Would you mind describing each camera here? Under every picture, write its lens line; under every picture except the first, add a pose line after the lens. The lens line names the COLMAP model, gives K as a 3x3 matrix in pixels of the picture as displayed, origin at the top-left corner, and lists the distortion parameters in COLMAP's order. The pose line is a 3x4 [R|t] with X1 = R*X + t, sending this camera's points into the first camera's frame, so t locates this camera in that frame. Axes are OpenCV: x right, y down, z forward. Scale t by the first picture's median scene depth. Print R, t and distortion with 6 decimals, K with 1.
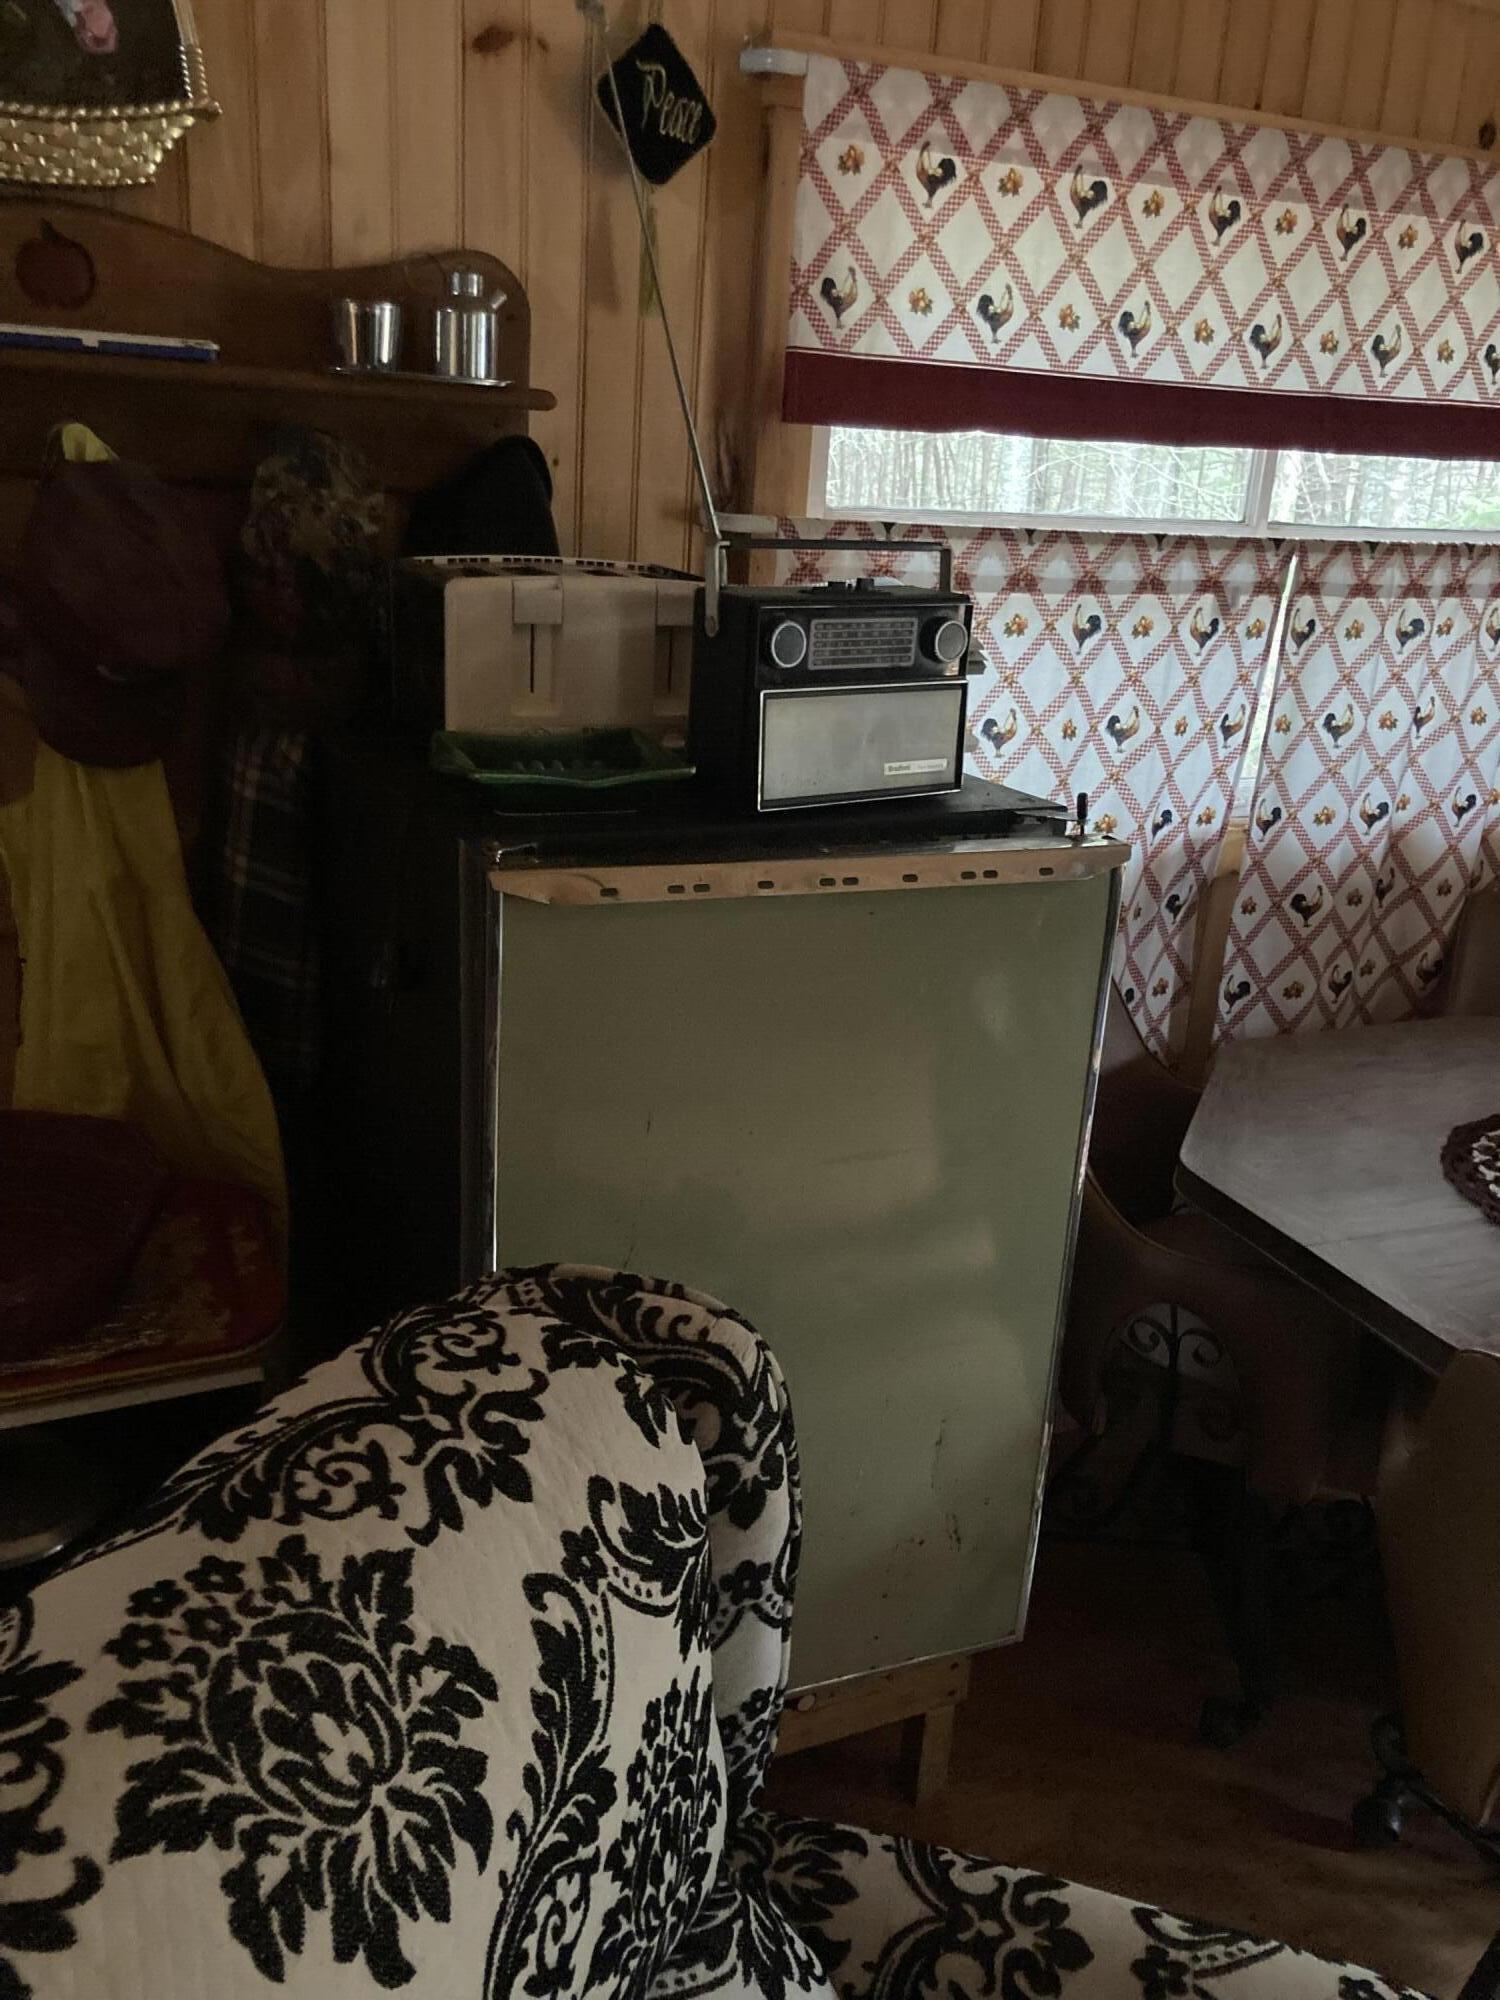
lens RADIAL K [[1627.4, 0, 750.0], [0, 1627.4, 1000.0], [0, 0, 1]] dist [-0.009326, 0.005860]
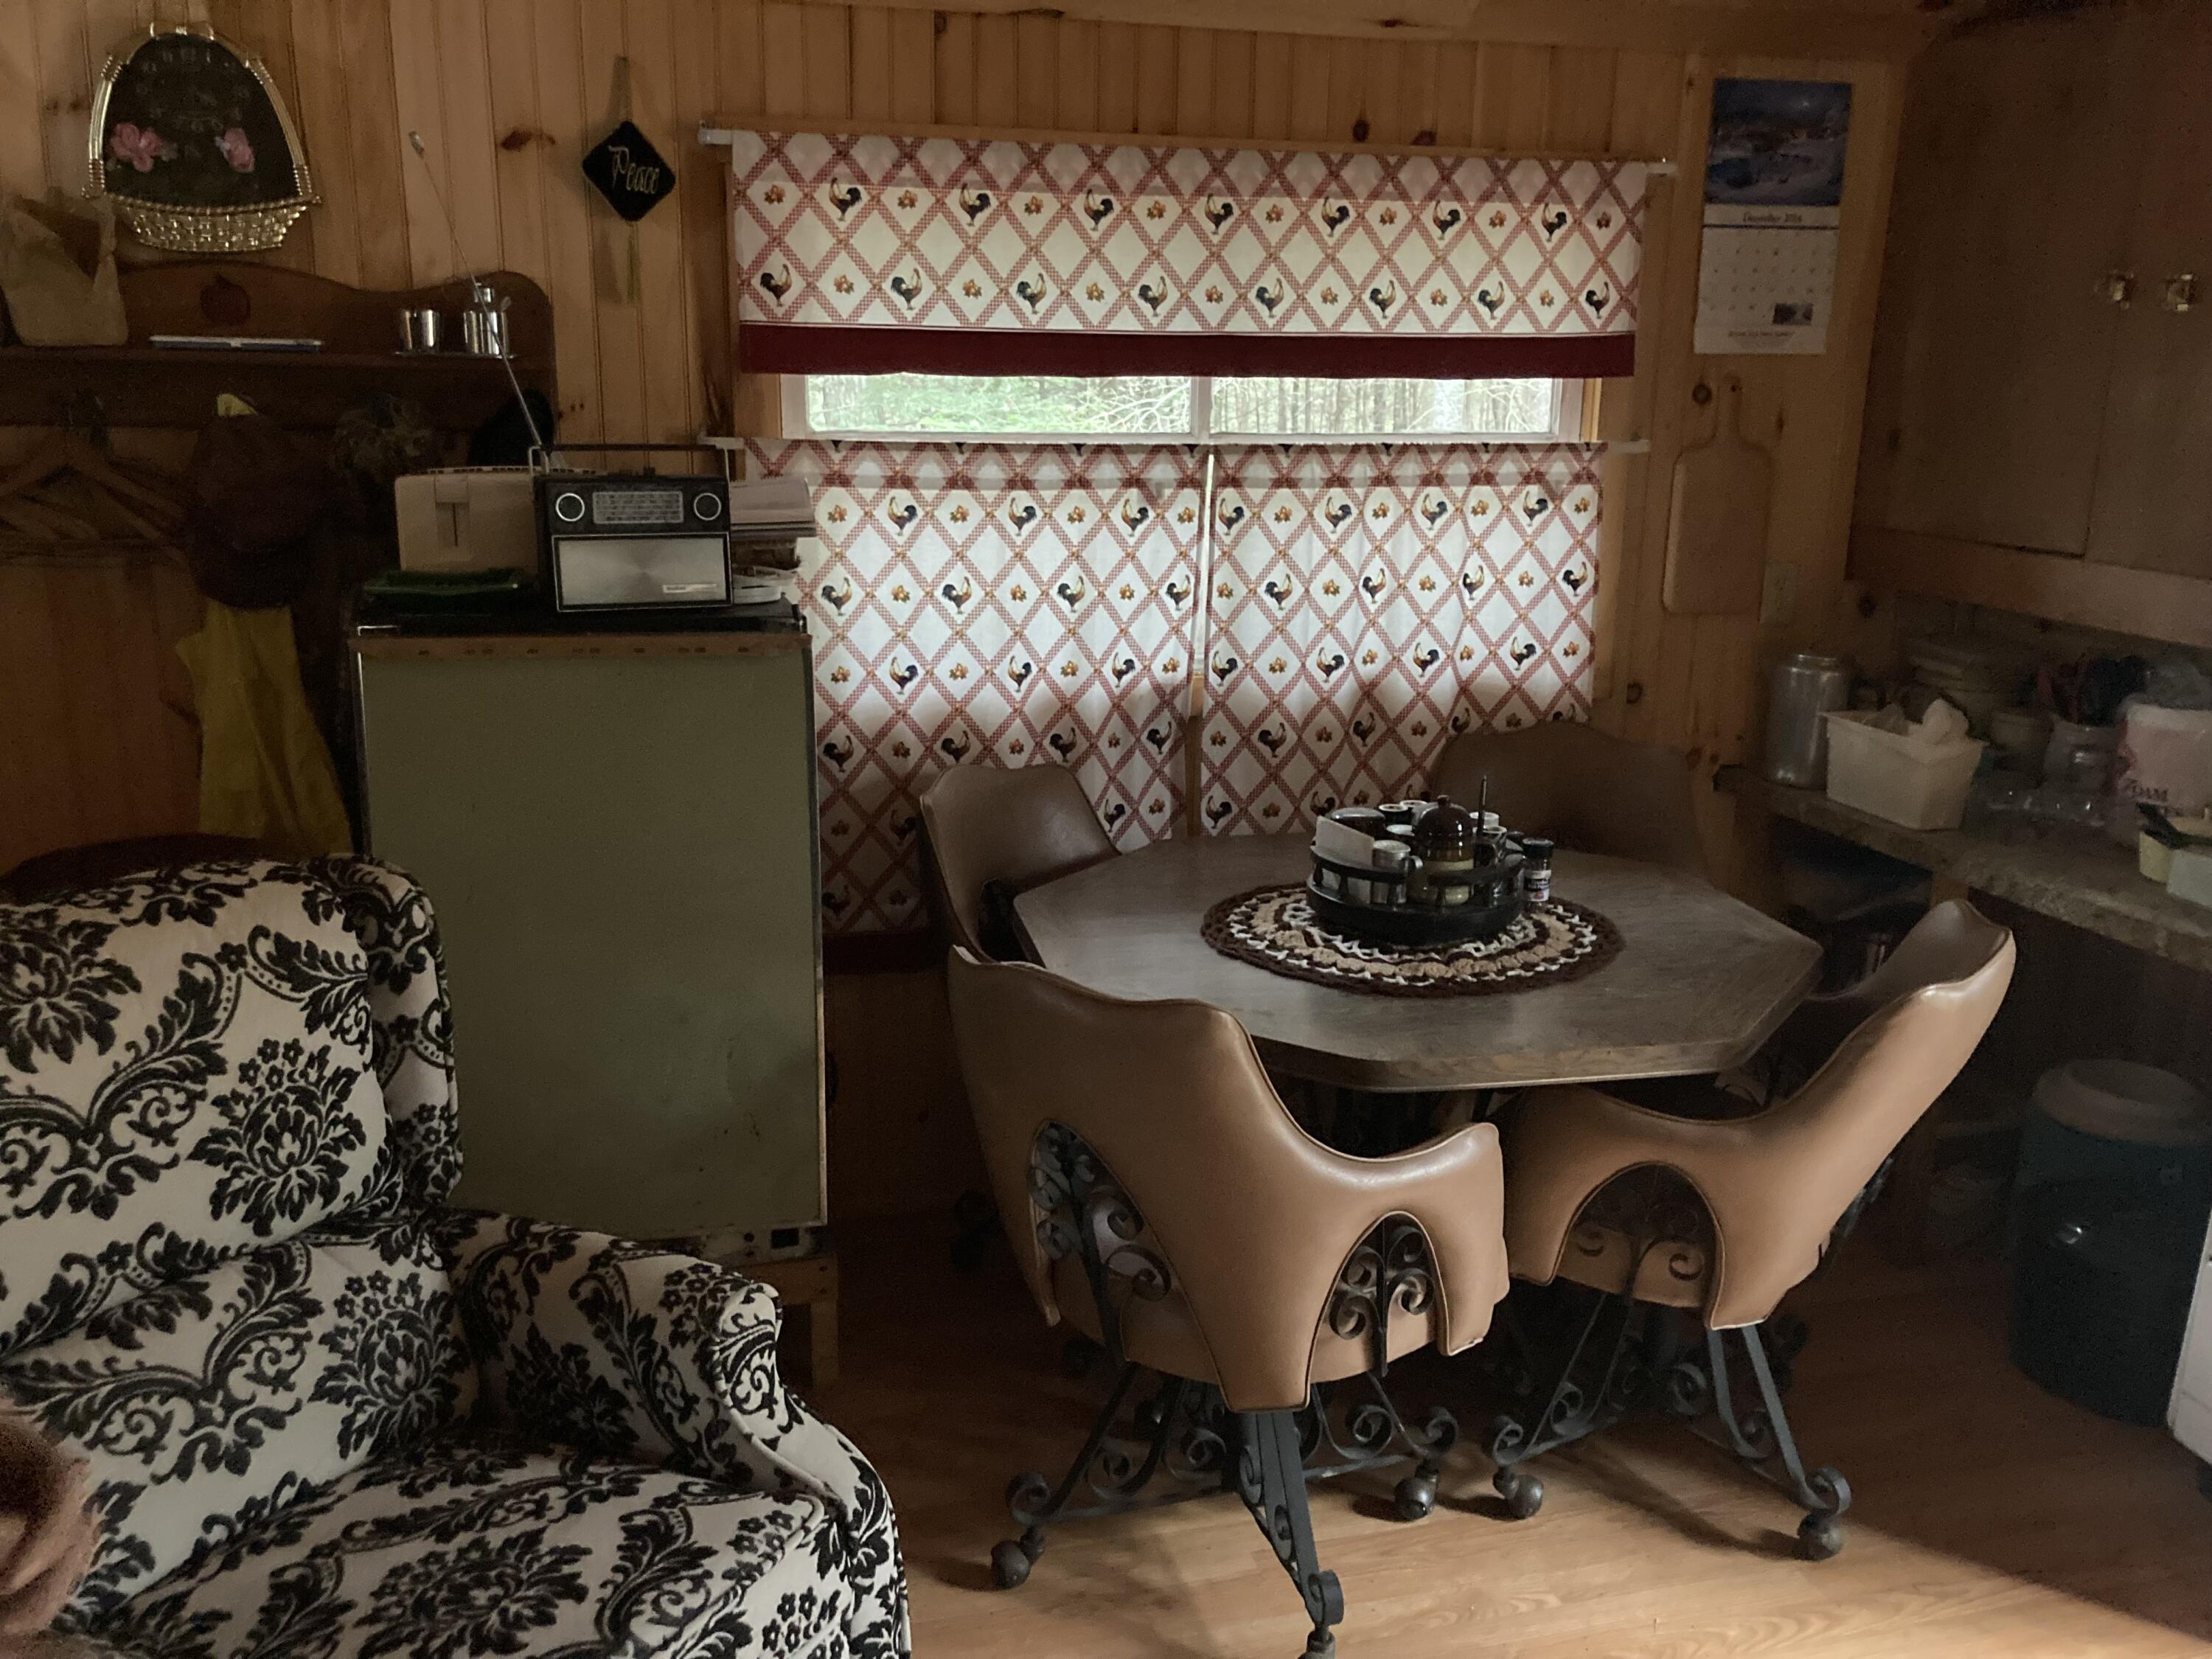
lens RADIAL K [[1729.7, 0, 1106.0], [0, 1729.7, 829.5], [0, 0, 1]] dist [-0.009269, -0.006409]
pose [[0.984428, 0.002653, -0.175766, 0.582929], [-0.018297, 0.996001, -0.087447, 0.162926], [0.174832, 0.089302, 0.980540, -0.378173]]
